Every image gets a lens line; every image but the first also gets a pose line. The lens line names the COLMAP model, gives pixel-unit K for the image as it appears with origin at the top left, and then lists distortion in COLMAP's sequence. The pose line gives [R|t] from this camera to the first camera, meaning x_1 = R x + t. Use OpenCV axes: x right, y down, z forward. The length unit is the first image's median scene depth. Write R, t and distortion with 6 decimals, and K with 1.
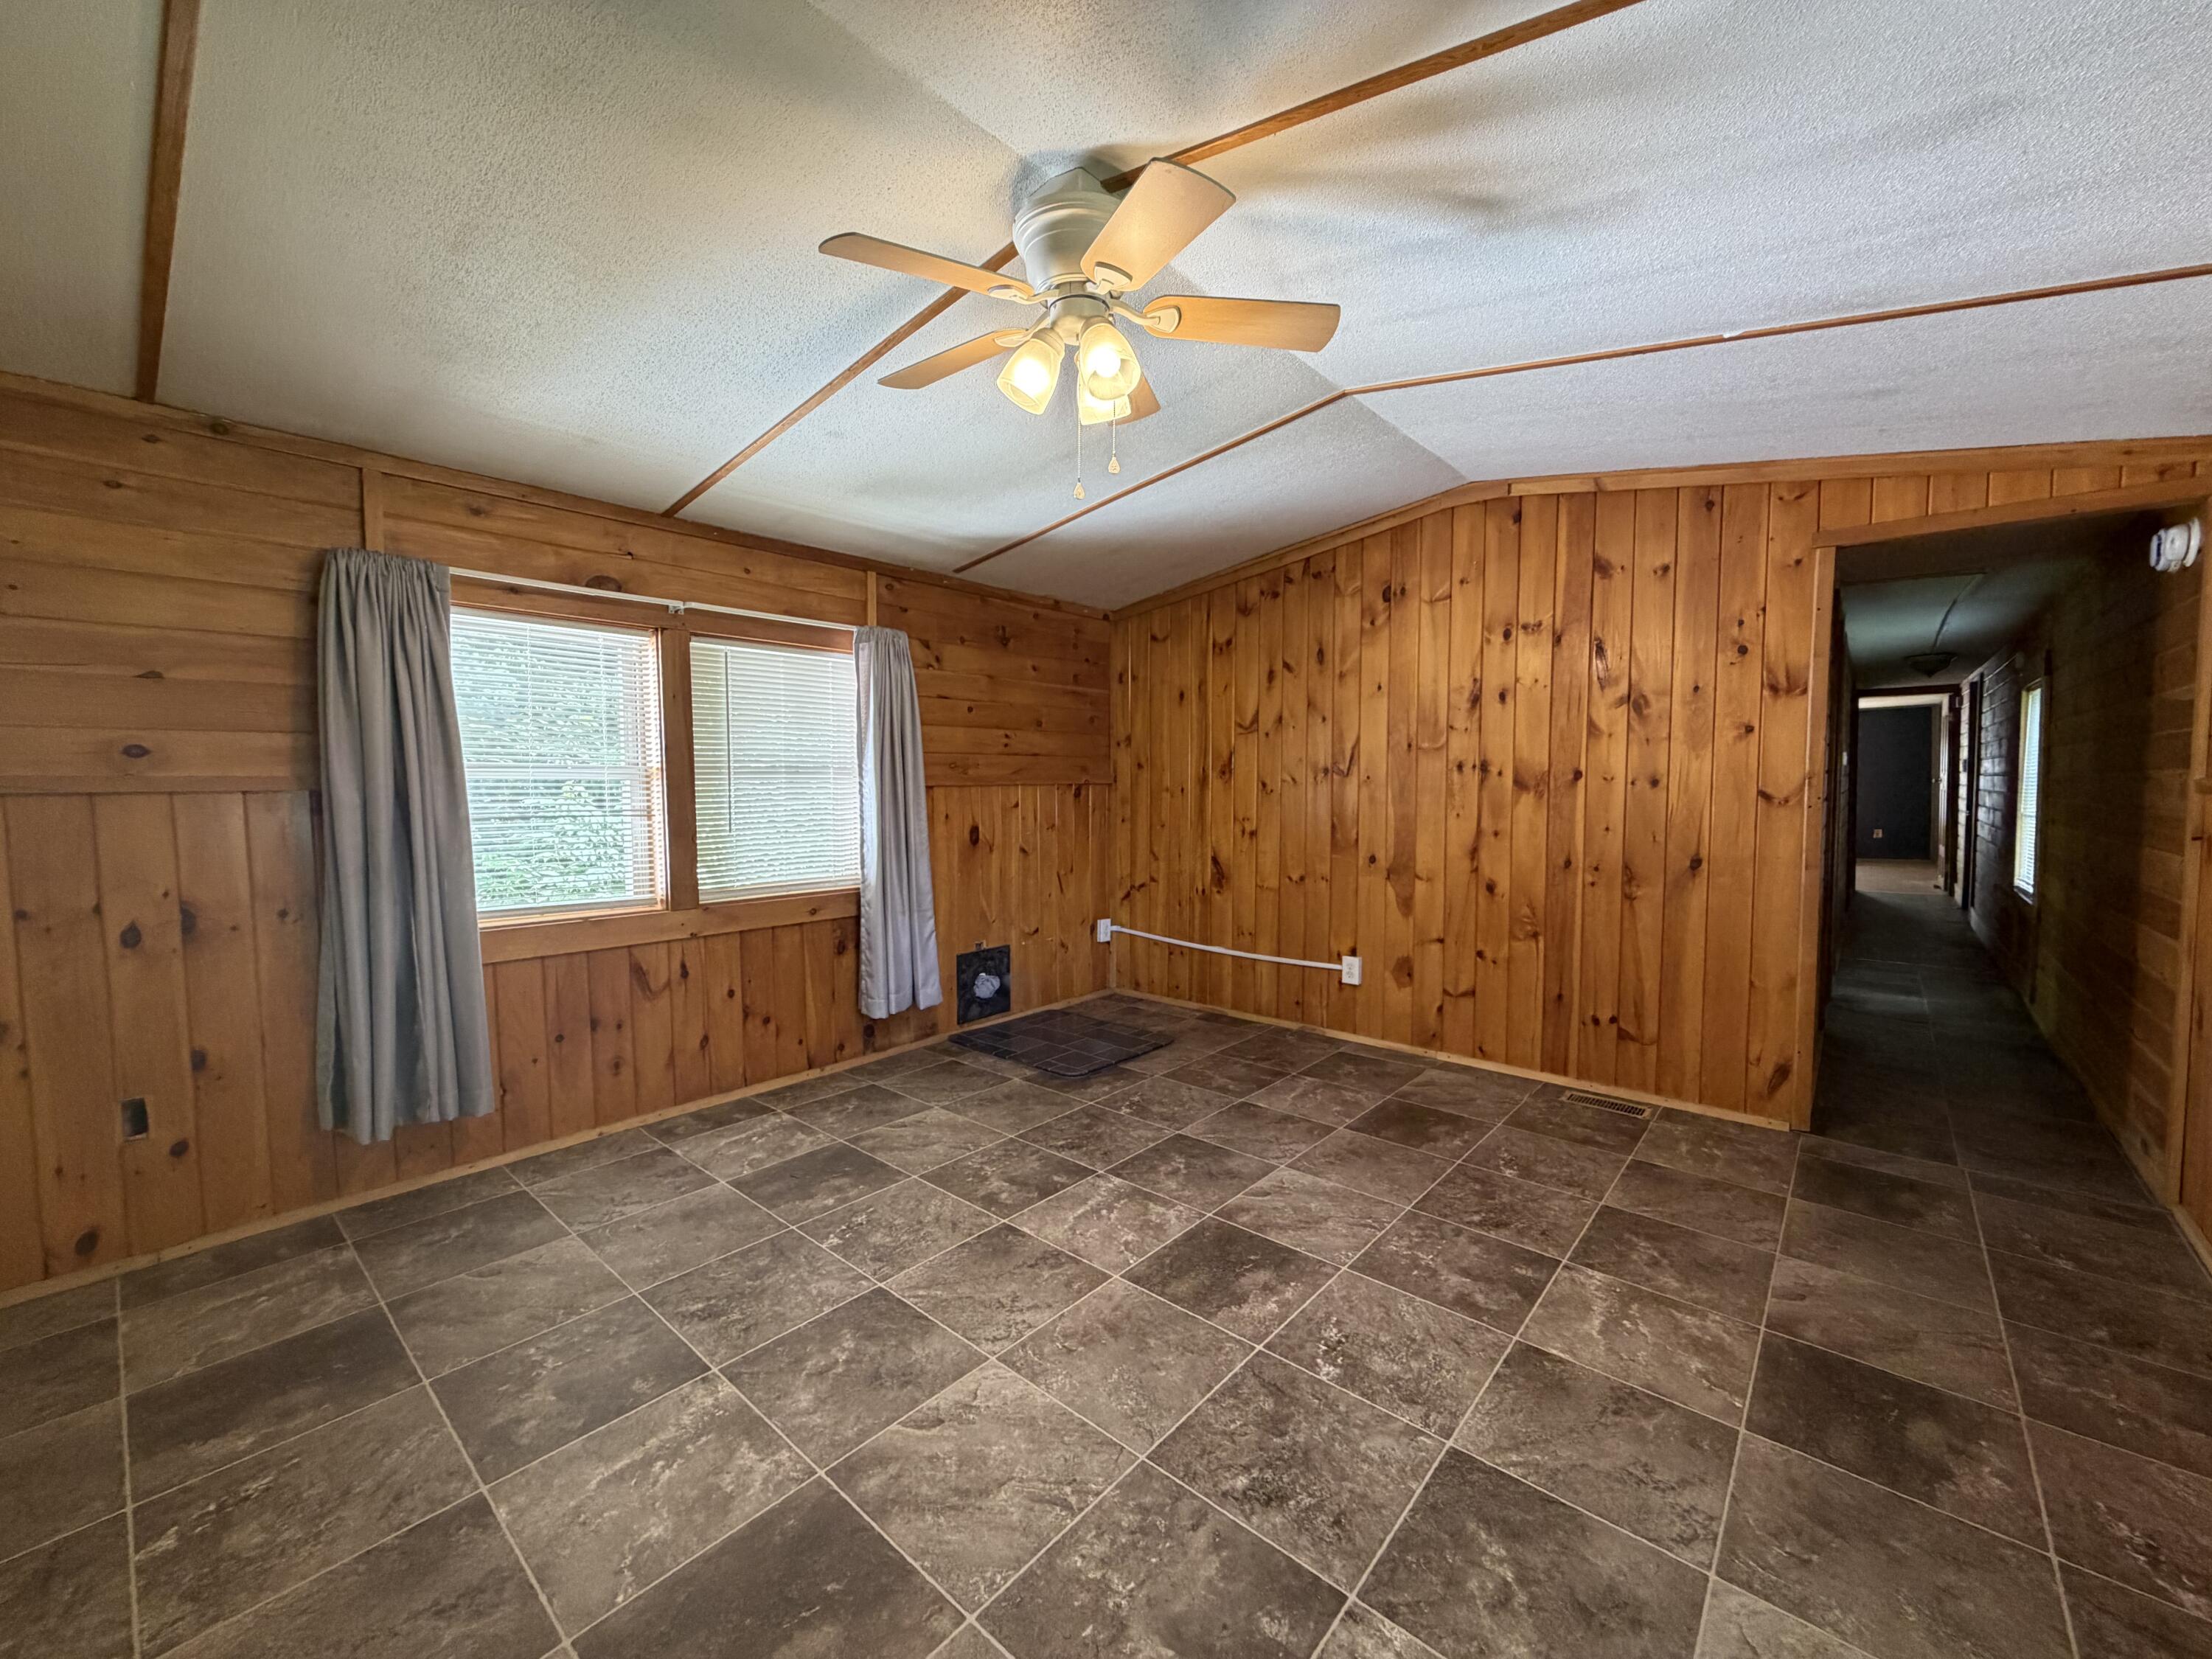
lens RADIAL K [[881.7, 0, 1102.8], [0, 881.7, 828.2], [0, 0, 1]] dist [0.000485, 0.000027]
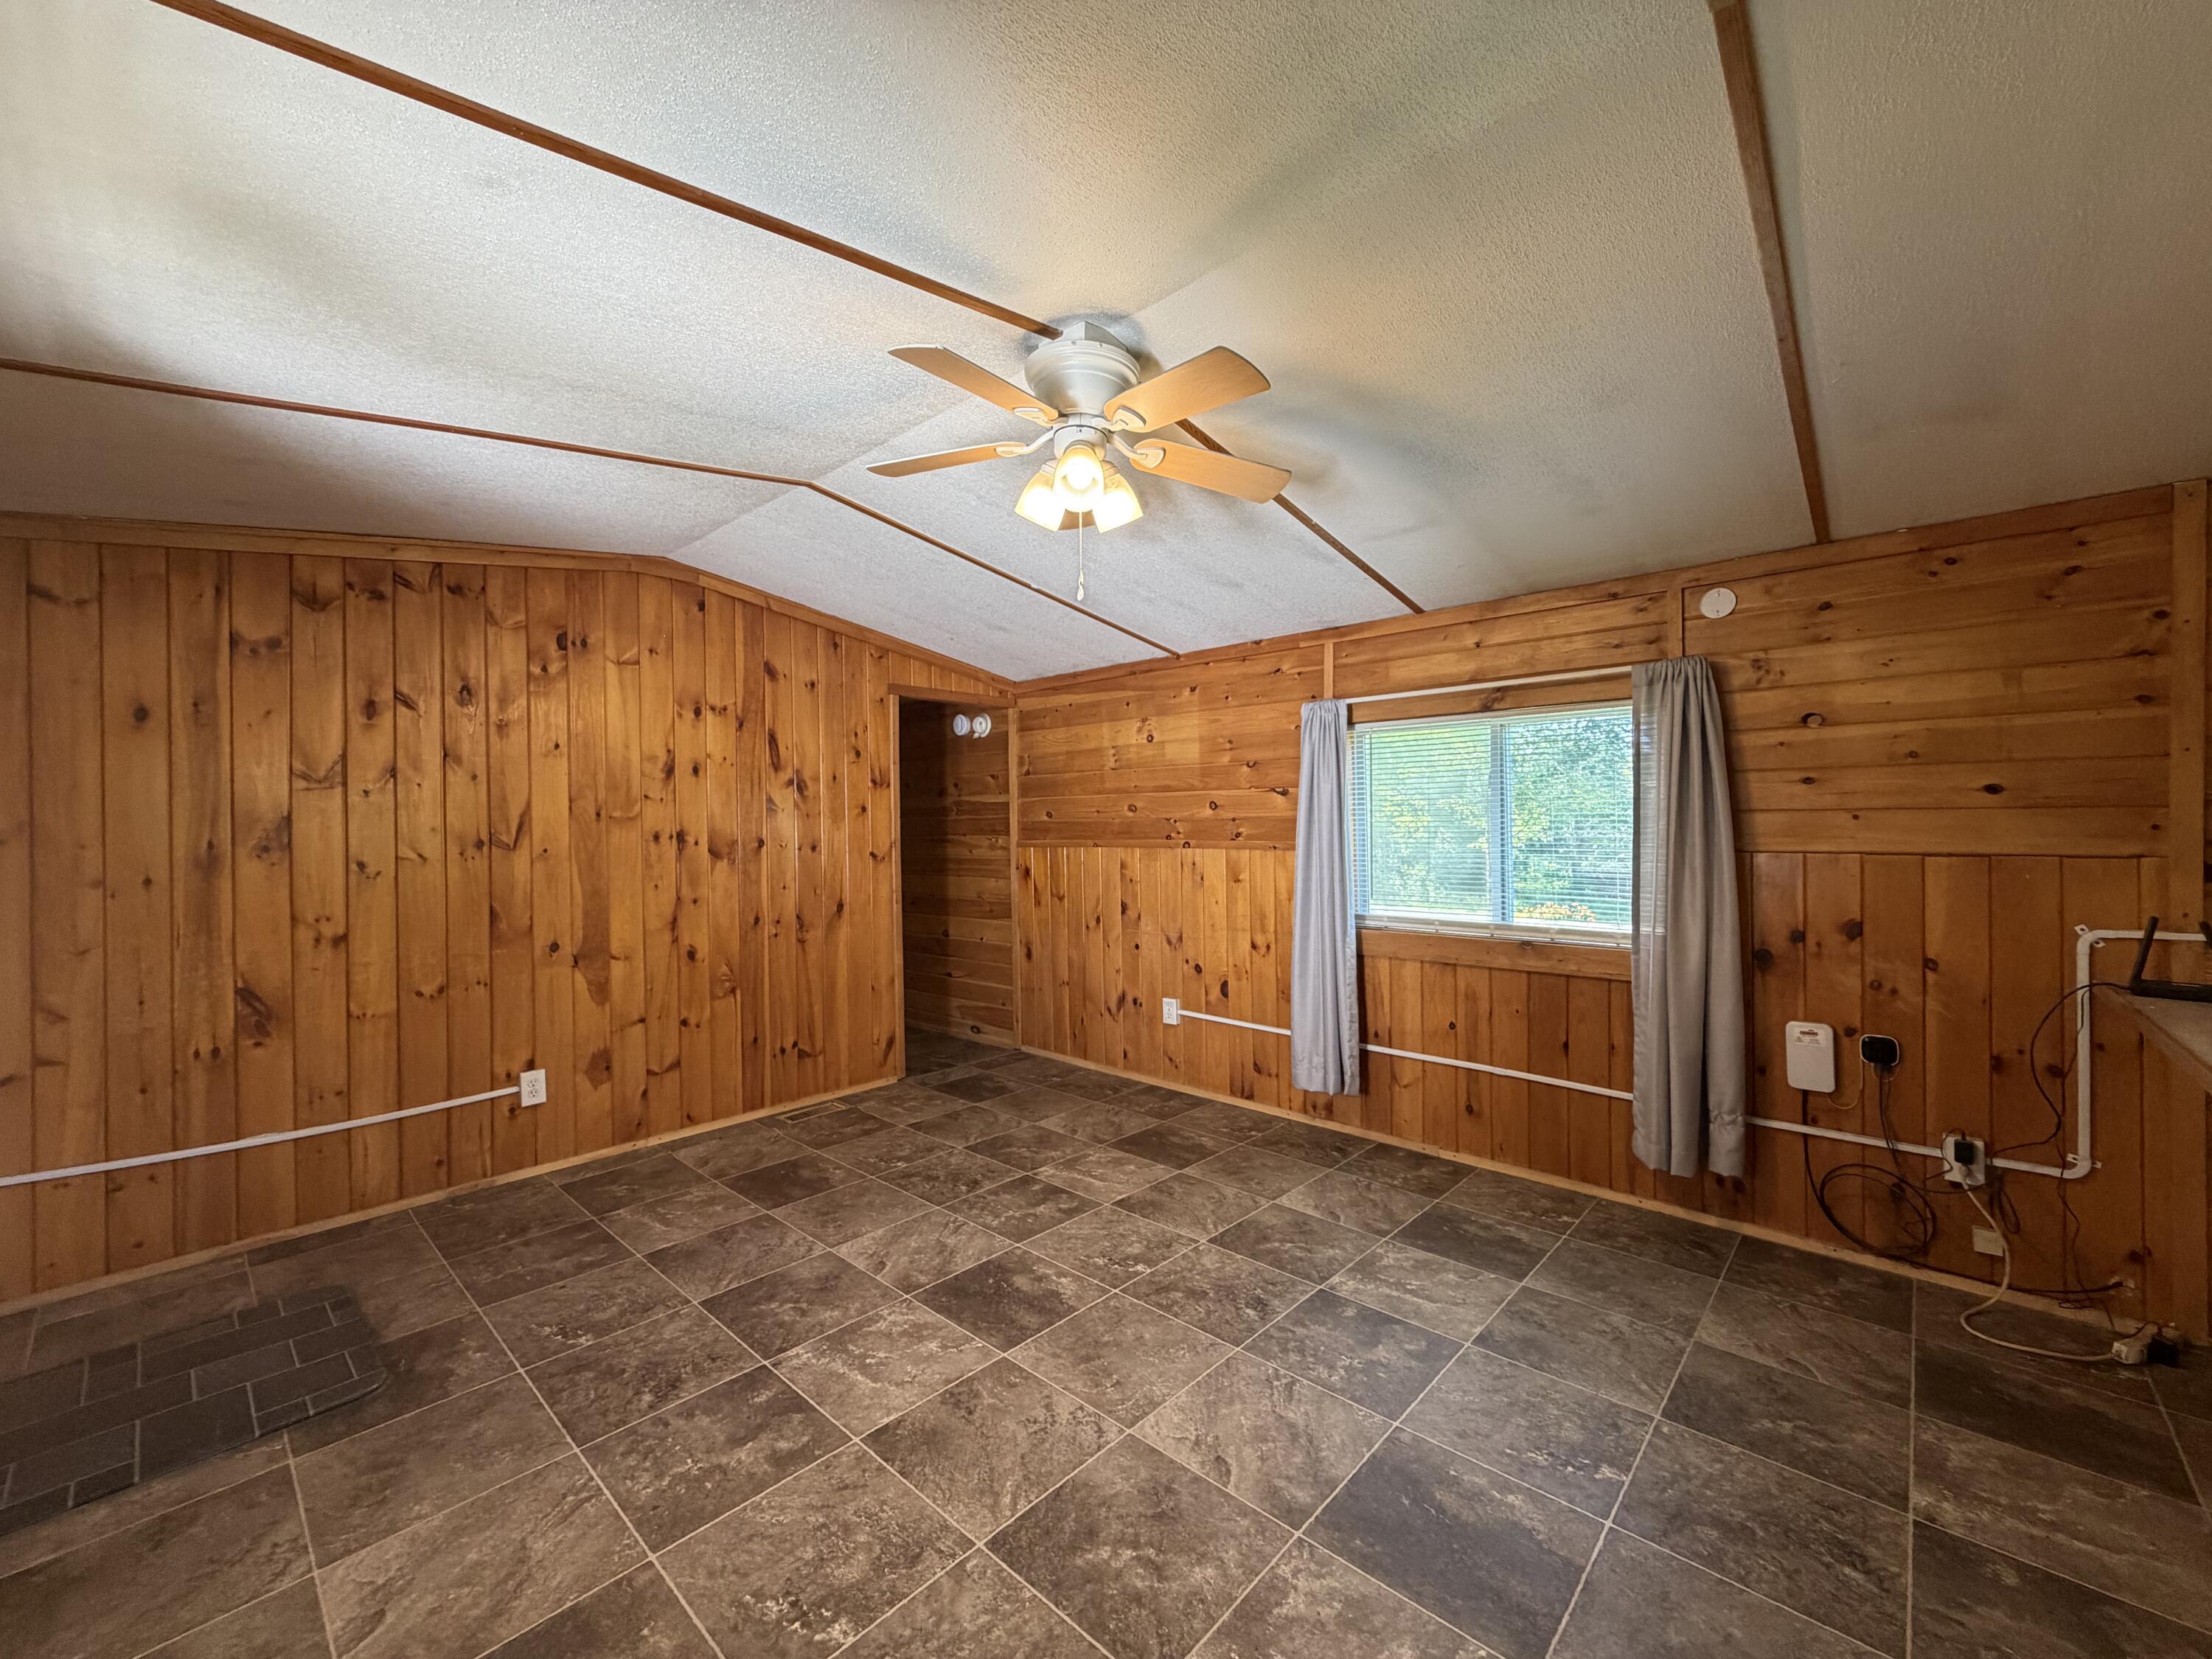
lens RADIAL K [[881.7, 0, 1102.8], [0, 881.7, 828.2], [0, 0, 1]] dist [0.000485, 0.000027]
pose [[0.028965, 0.003319, 0.999575, -0.623307], [0.071926, 0.997395, -0.005396, -0.042541], [-0.996989, 0.072052, 0.028651, 0.526750]]
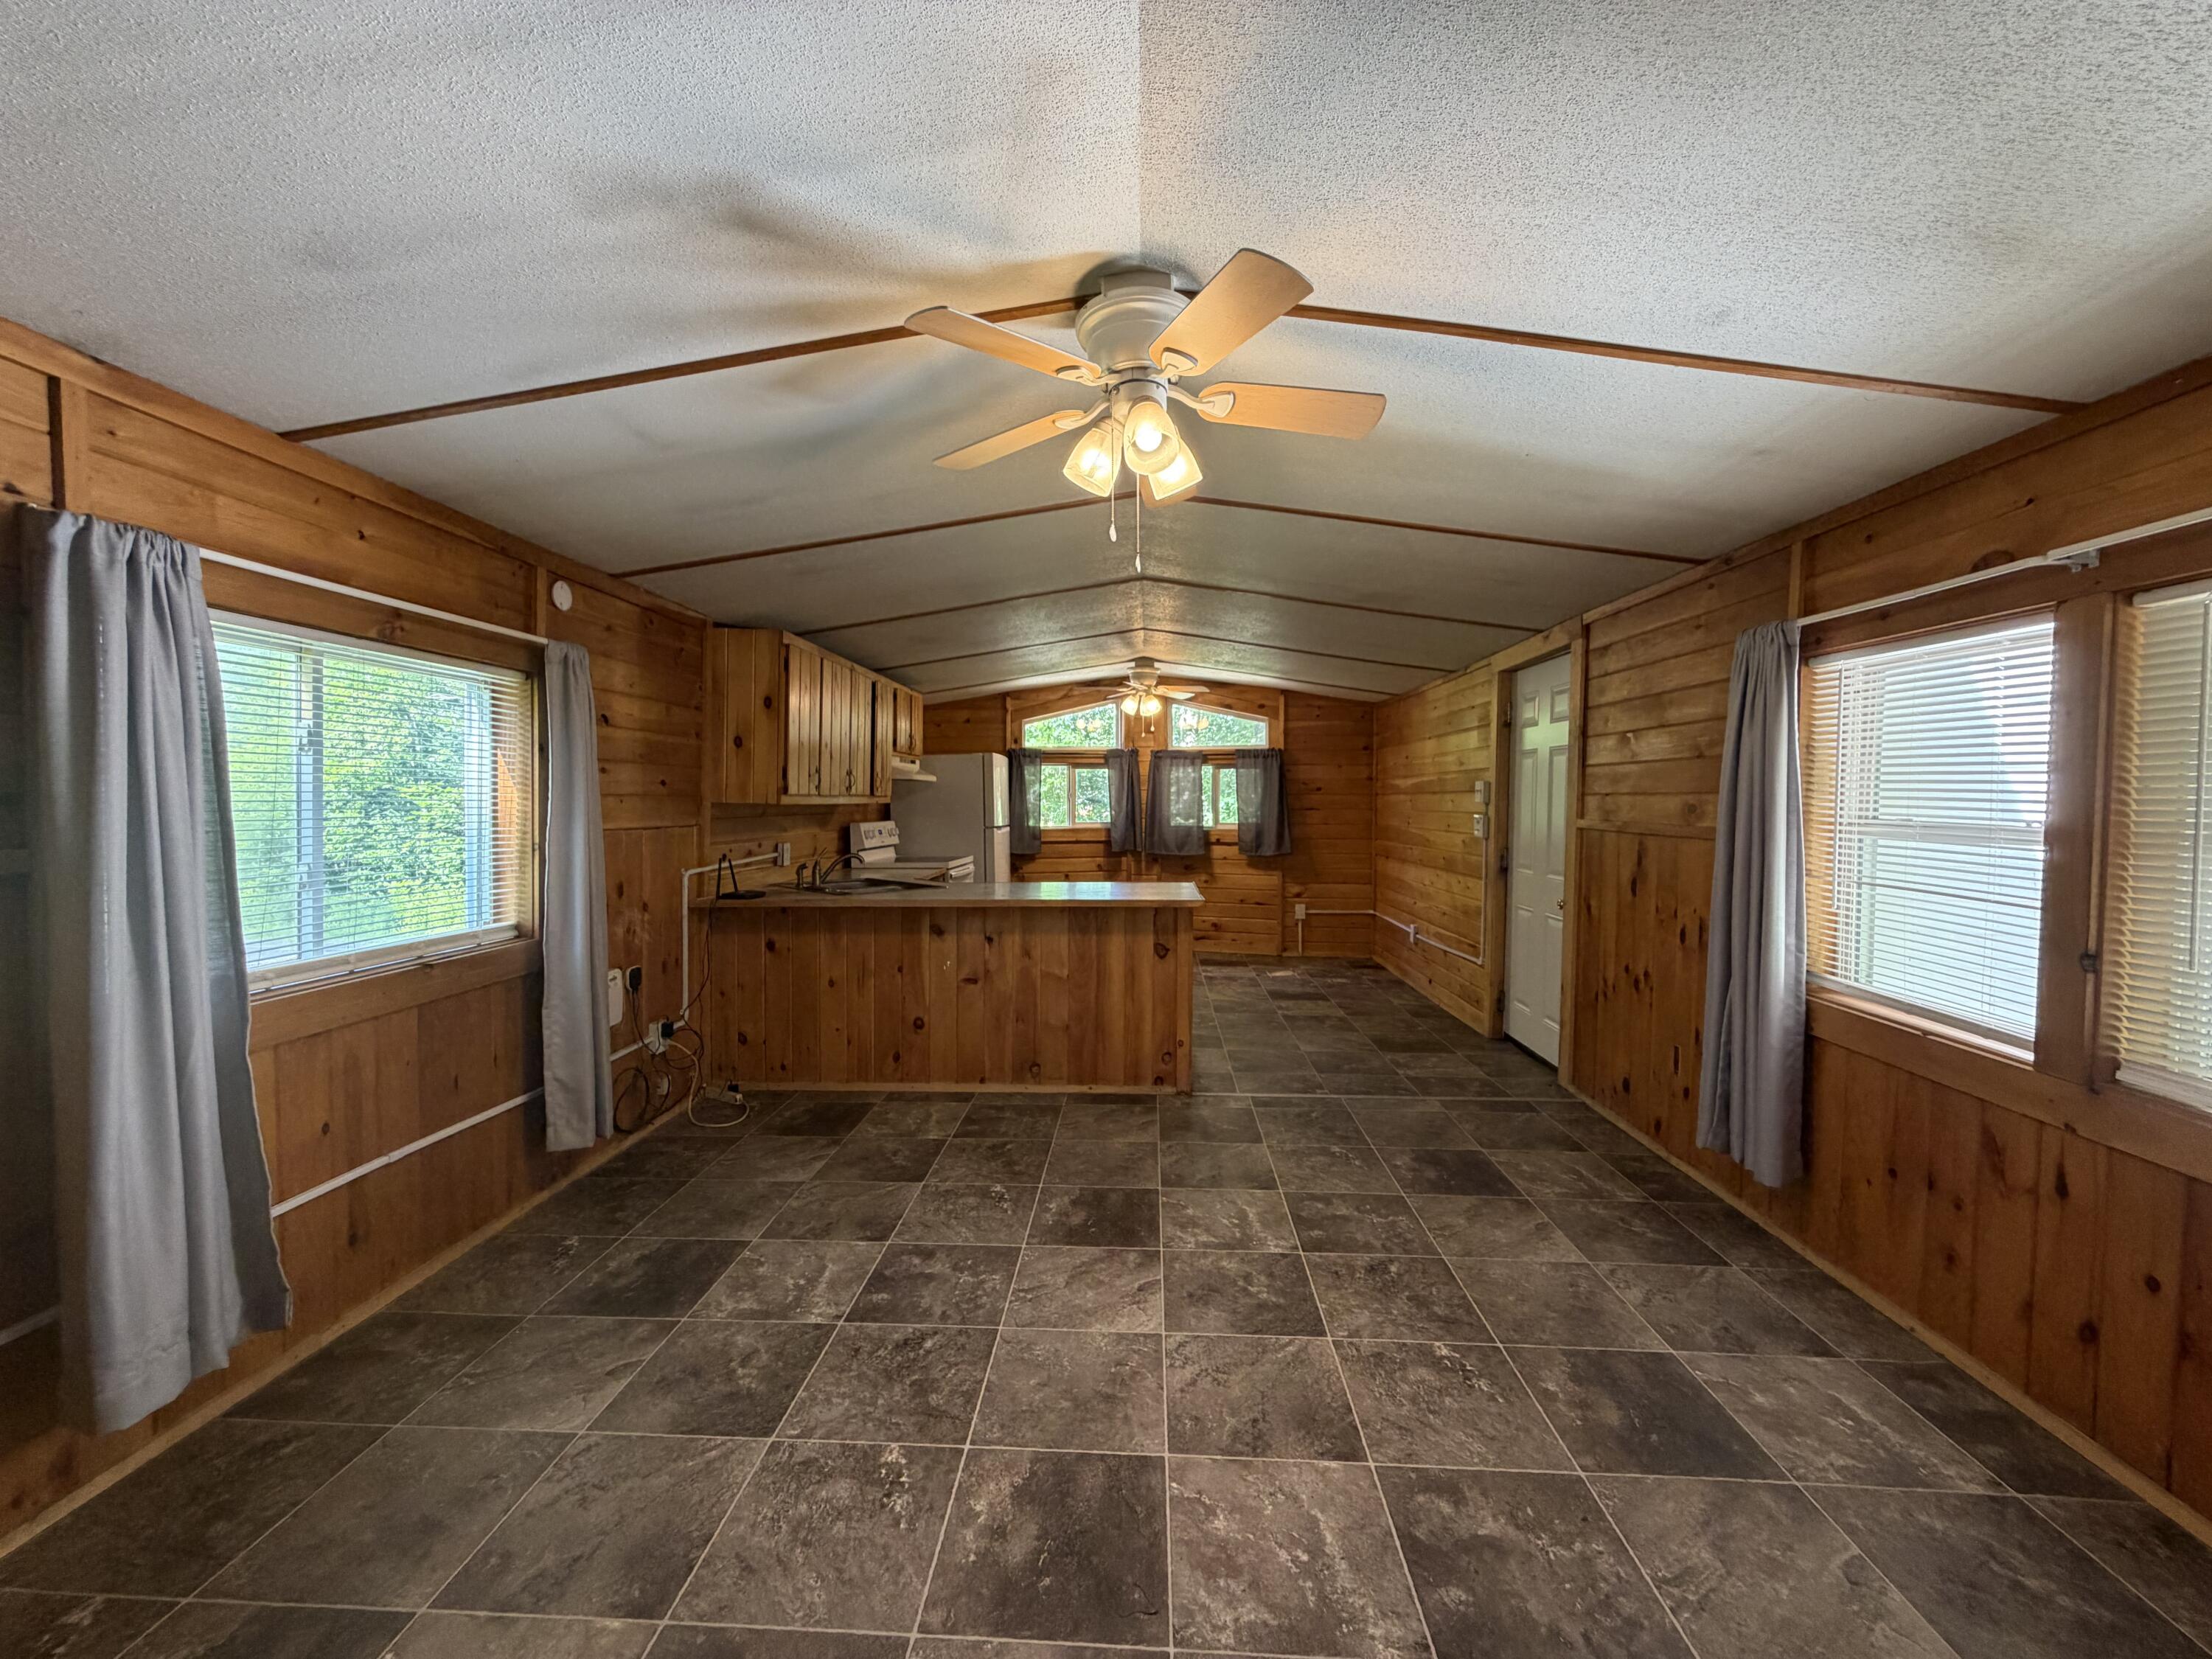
lens RADIAL K [[881.7, 0, 1102.8], [0, 881.7, 828.2], [0, 0, 1]] dist [0.000485, 0.000027]
pose [[-0.786825, 0.017368, -0.616932, 0.357142], [-0.045320, 0.995279, 0.085820, -0.087753], [0.615510, 0.095485, -0.782324, 0.994499]]
